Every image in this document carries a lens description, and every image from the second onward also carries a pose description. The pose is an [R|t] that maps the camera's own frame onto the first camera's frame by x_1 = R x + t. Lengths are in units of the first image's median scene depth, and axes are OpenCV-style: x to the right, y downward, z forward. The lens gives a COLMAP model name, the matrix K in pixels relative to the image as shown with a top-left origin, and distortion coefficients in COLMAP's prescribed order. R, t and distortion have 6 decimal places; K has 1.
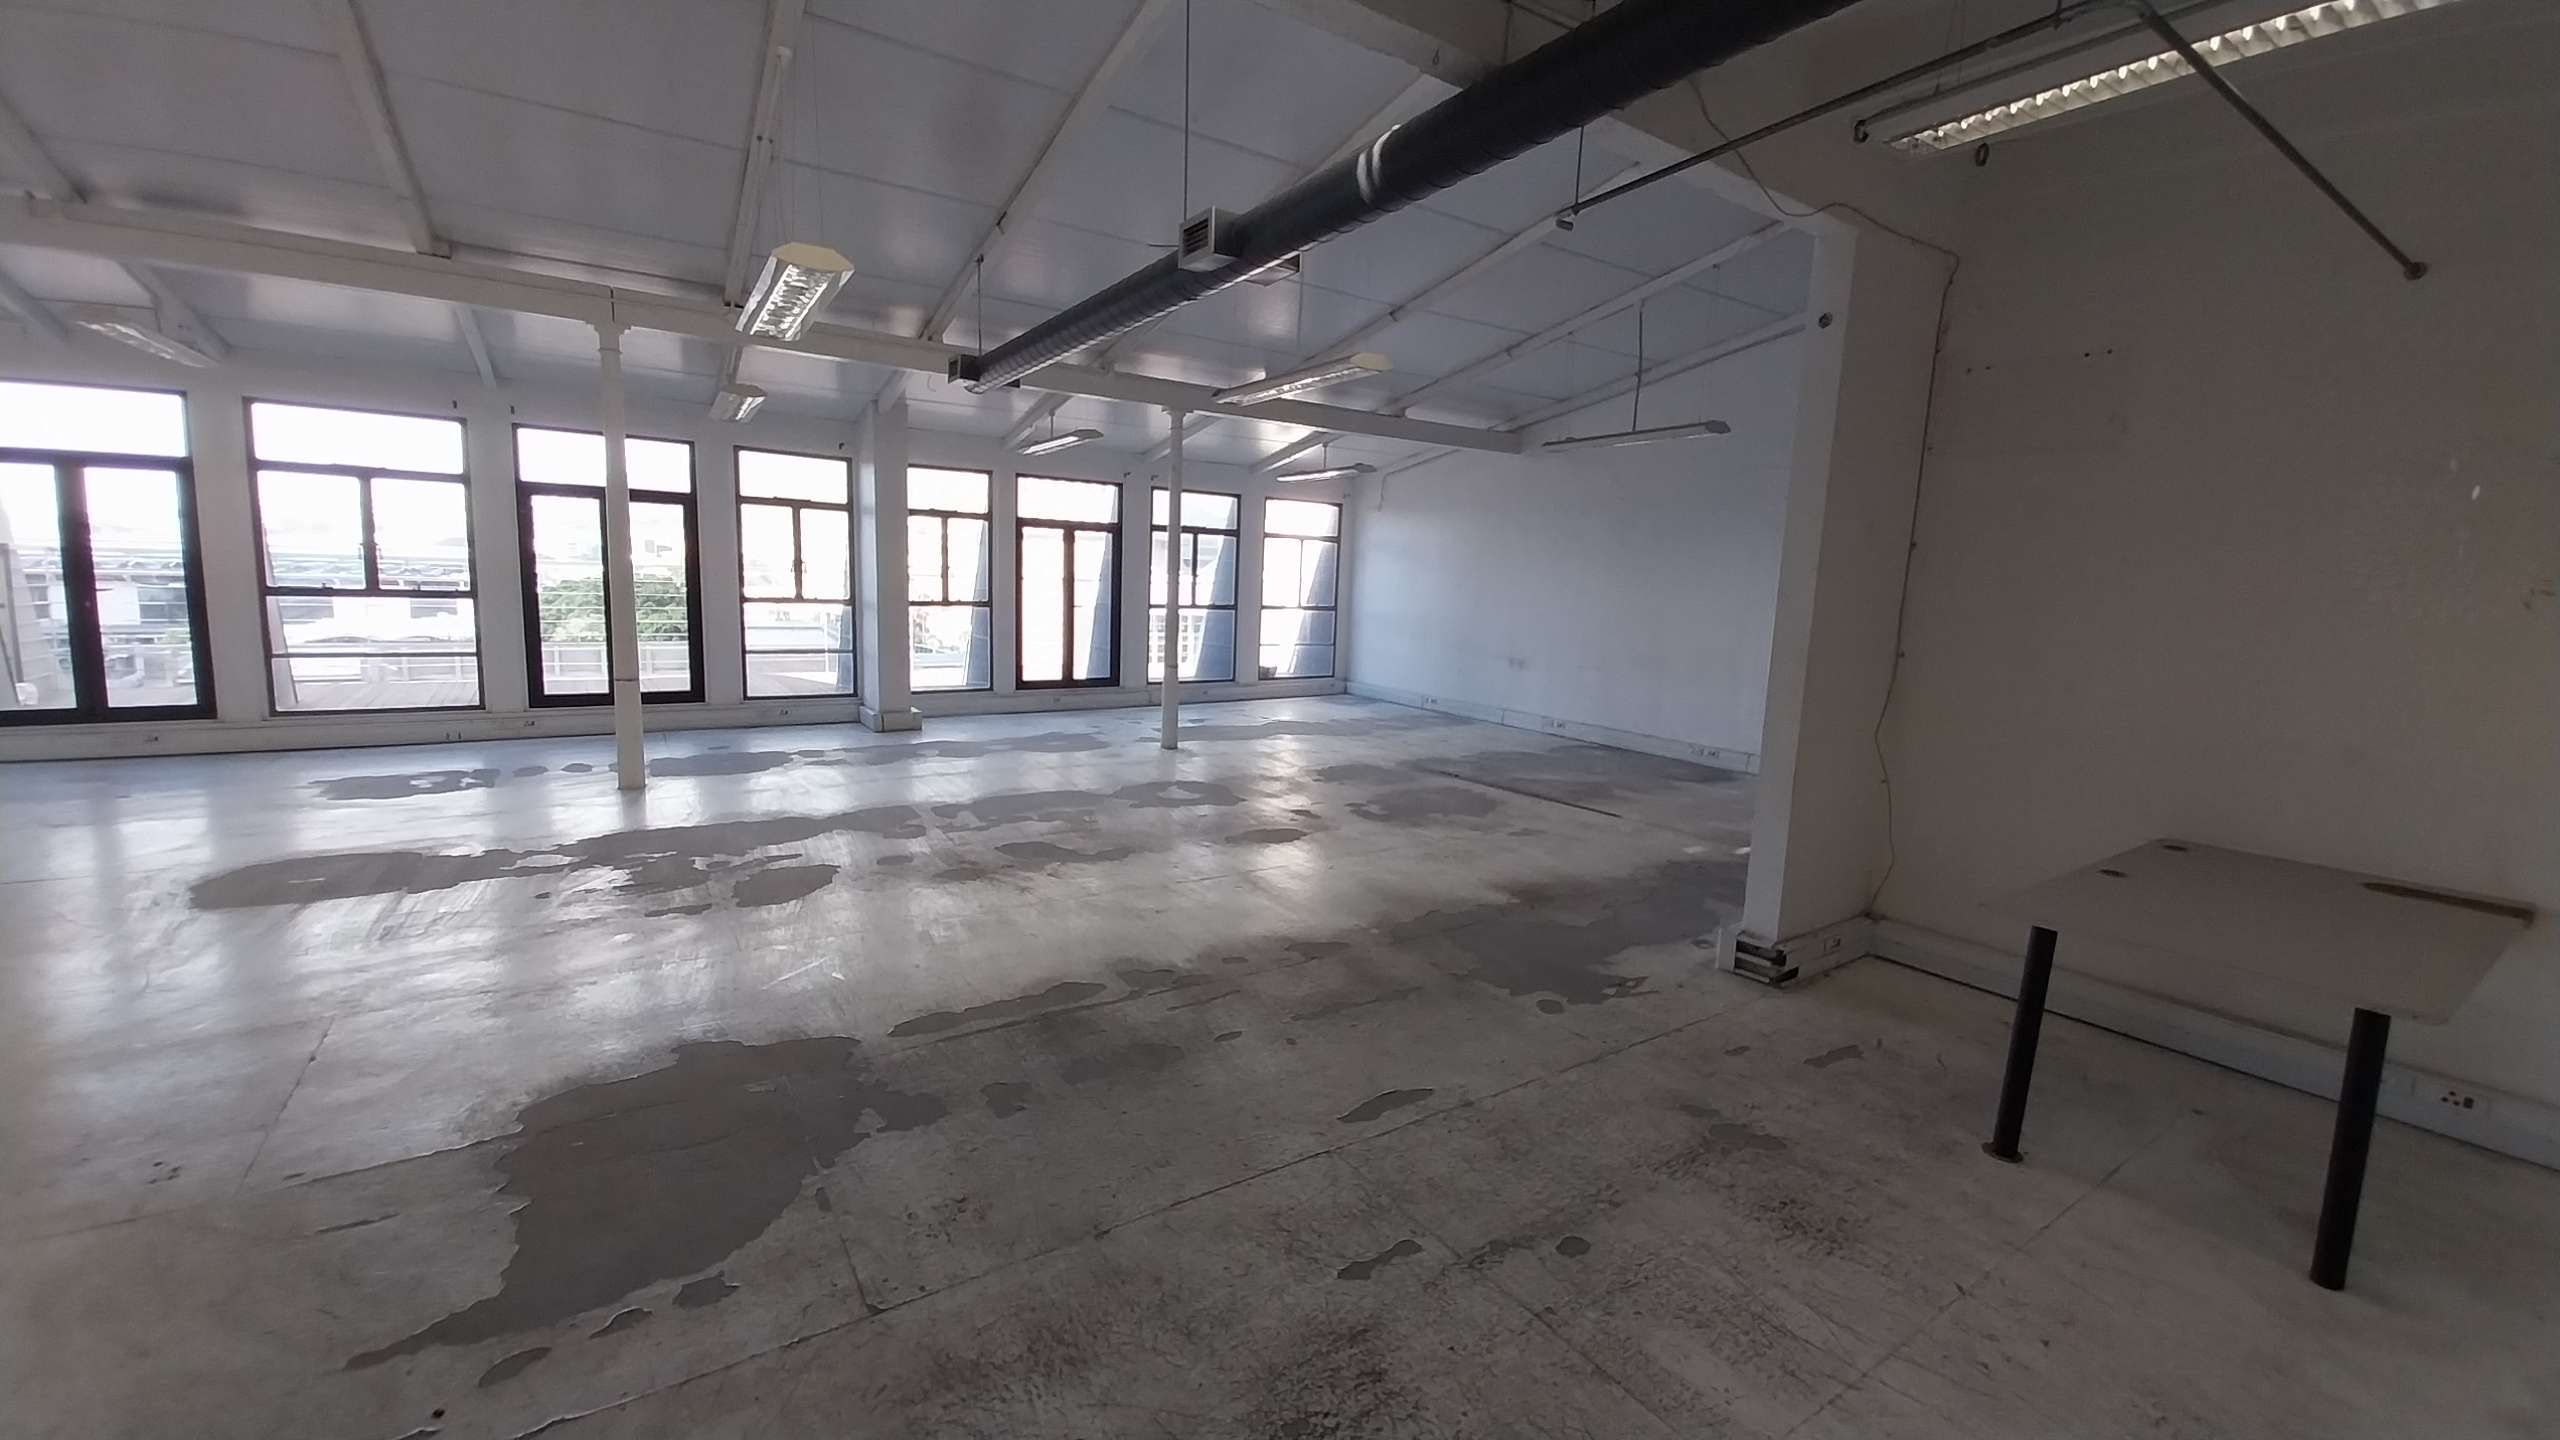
lens RADIAL K [[1002.3, 0, 1297.3], [0, 1002.3, 714.8], [0, 0, 1]] dist [0.024230, -0.016492]
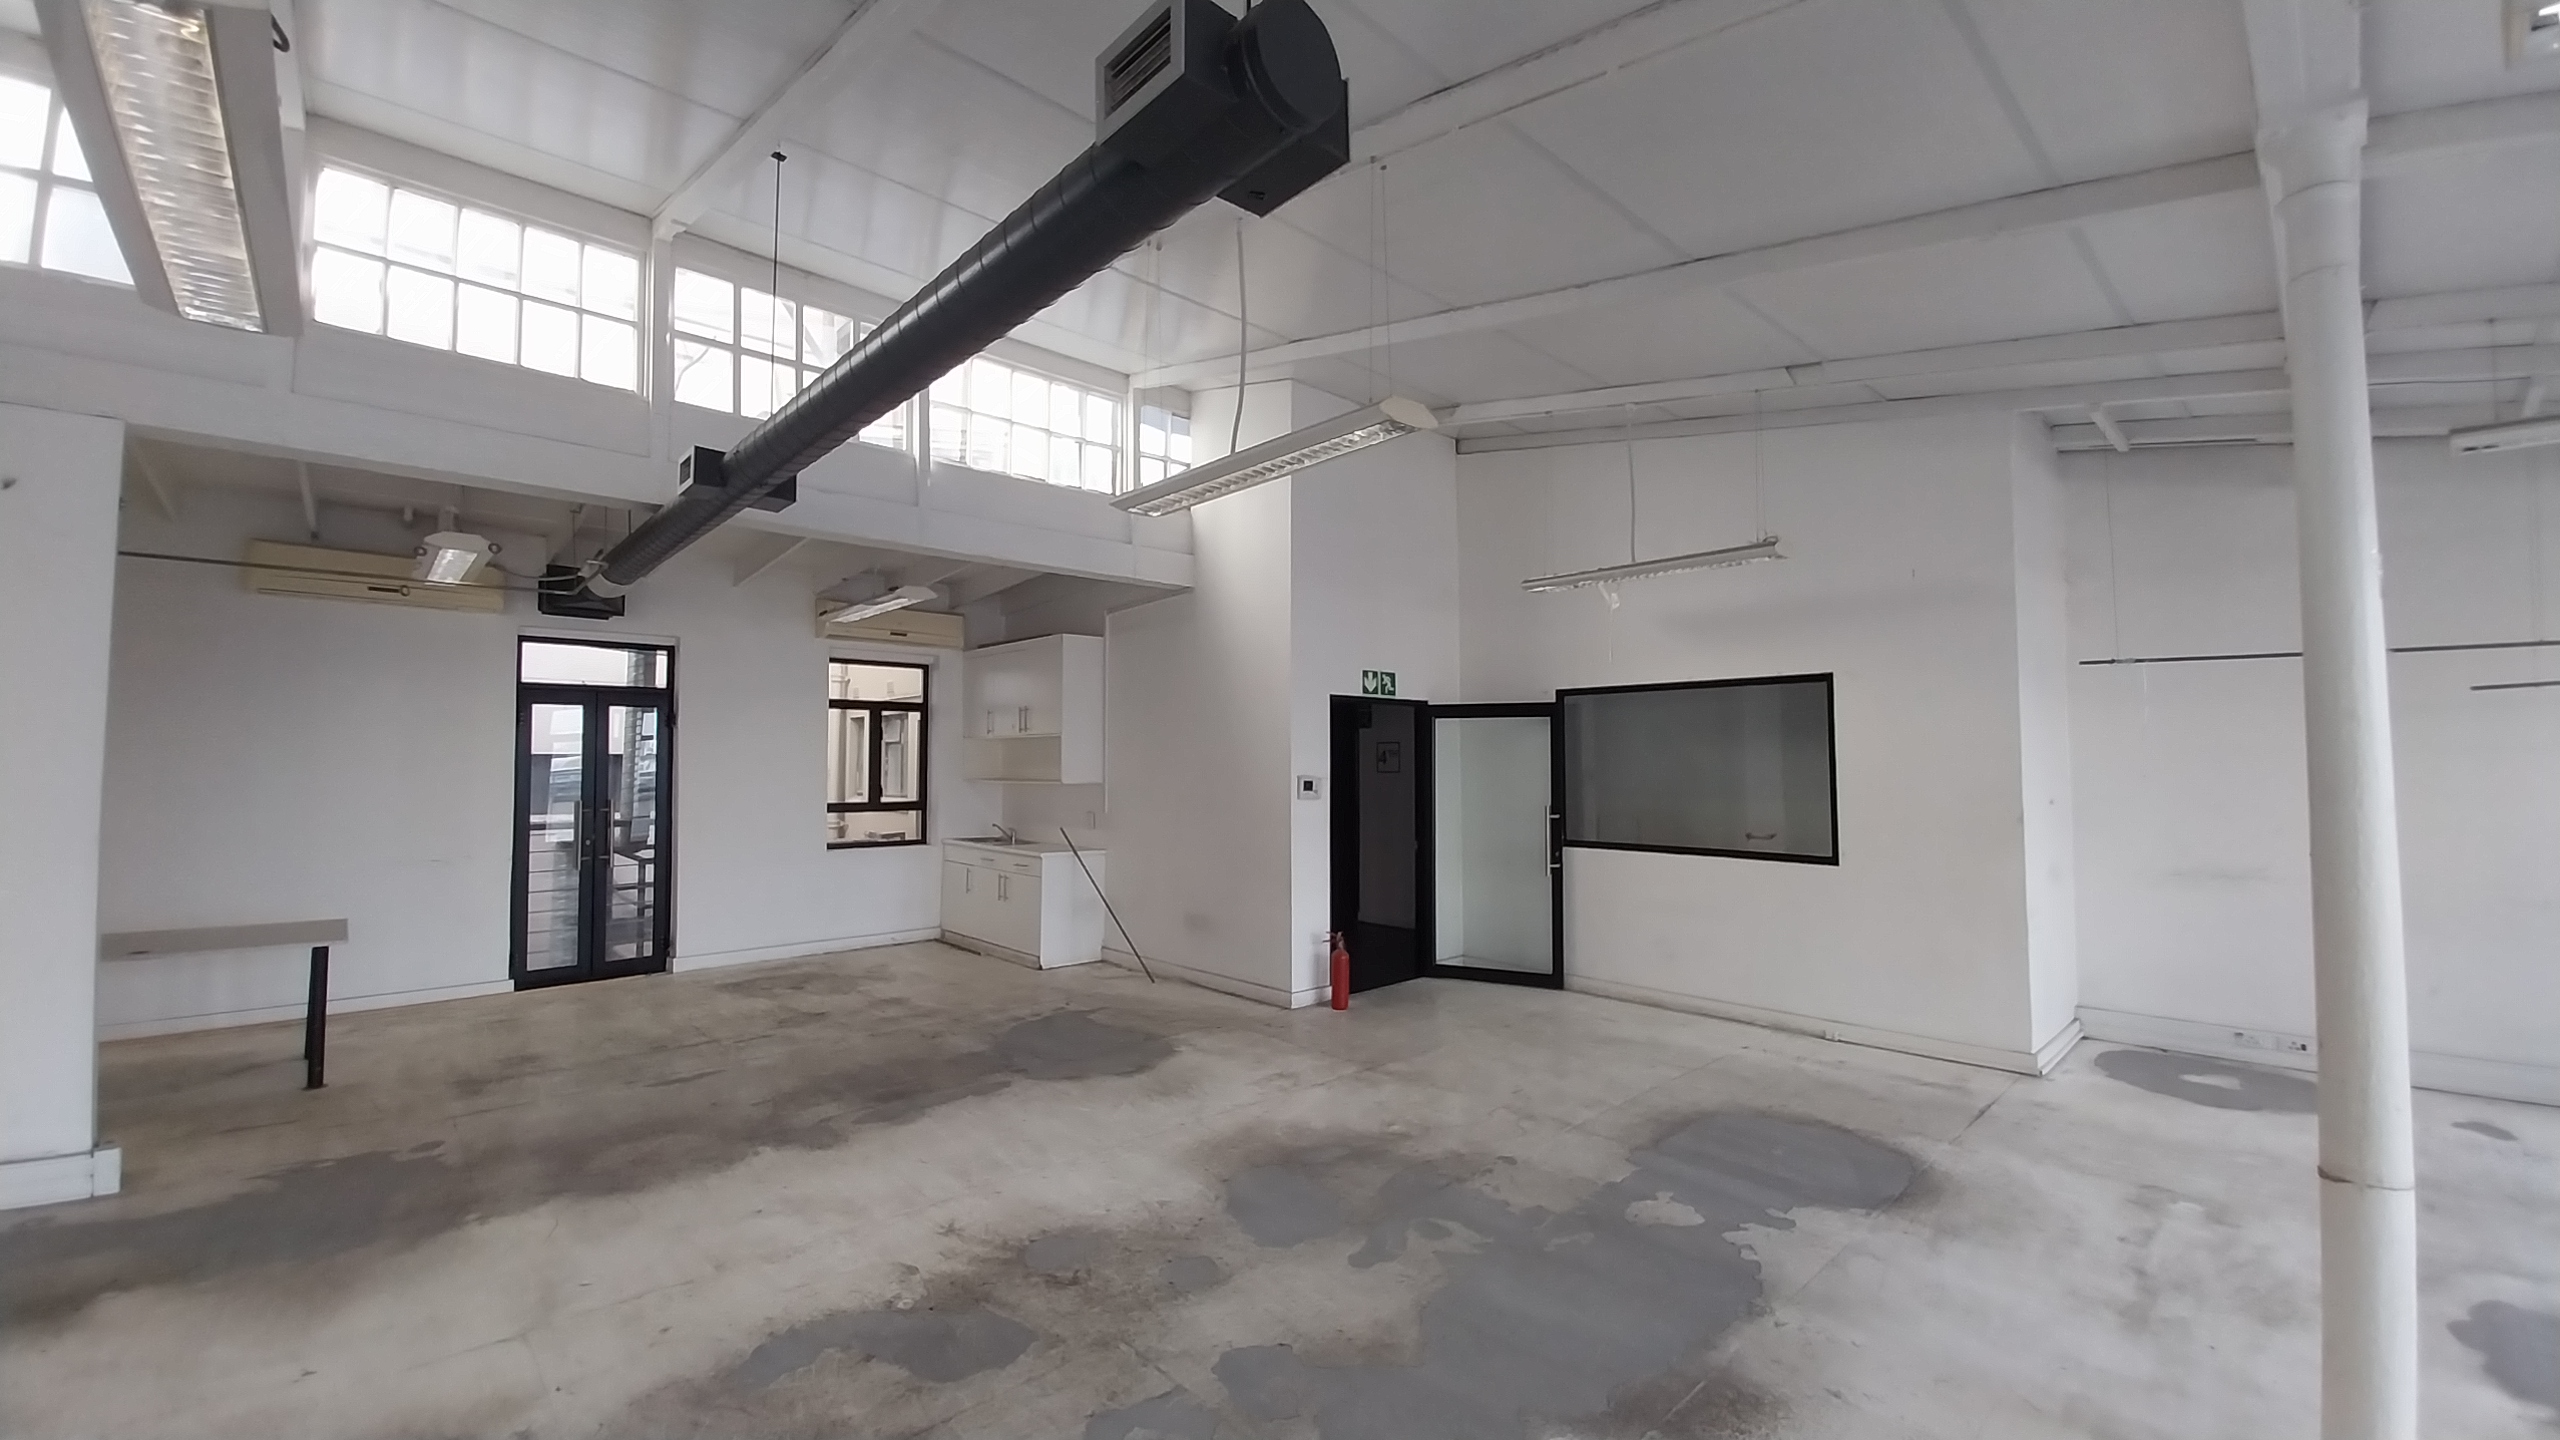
lens RADIAL K [[999.8, 0, 1289.3], [0, 999.8, 720.1], [0, 0, 1]] dist [0.024923, -0.016582]
pose [[-0.986818, -0.042283, -0.156214, -0.338239], [-0.056112, 0.994783, 0.085201, -0.223678], [0.151796, 0.092843, -0.984042, 1.502051]]
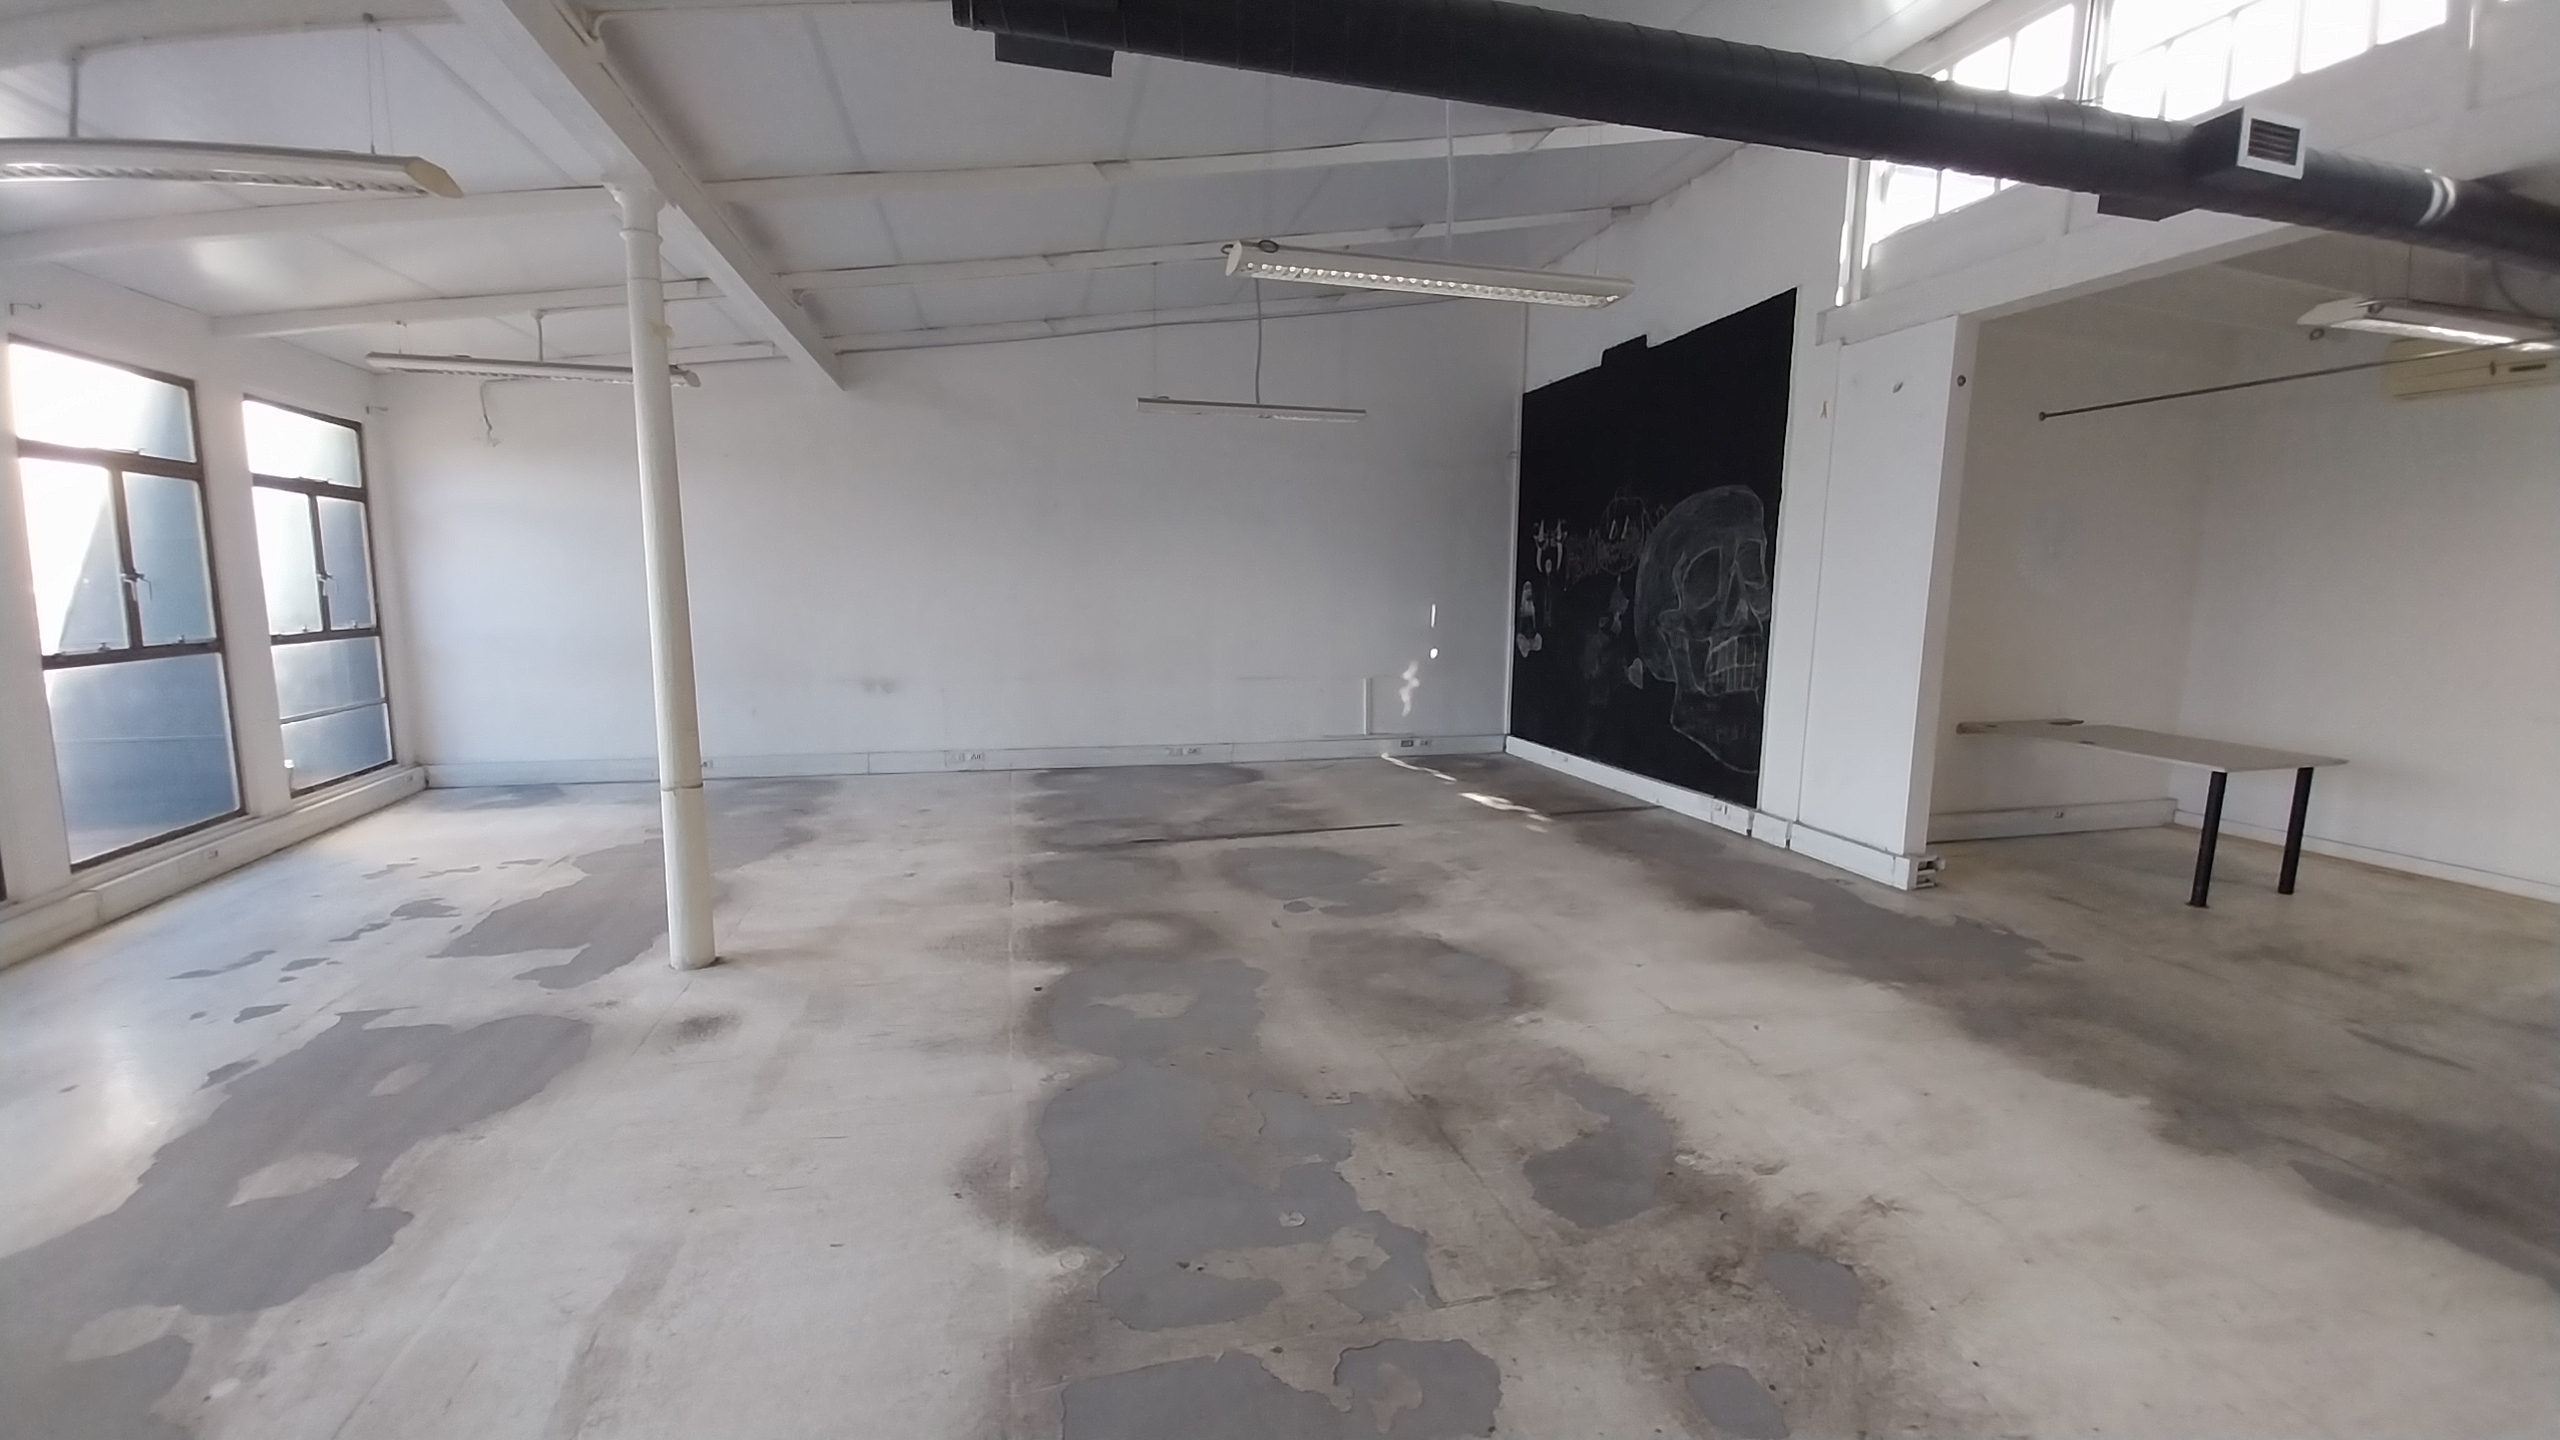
lens RADIAL K [[999.8, 0, 1289.3], [0, 999.8, 720.1], [0, 0, 1]] dist [0.024923, -0.016582]
pose [[0.323548, -0.159072, 0.932745, -0.726476], [0.128887, 0.983989, 0.123104, -0.157433], [-0.937392, 0.080388, 0.338870, 0.968198]]
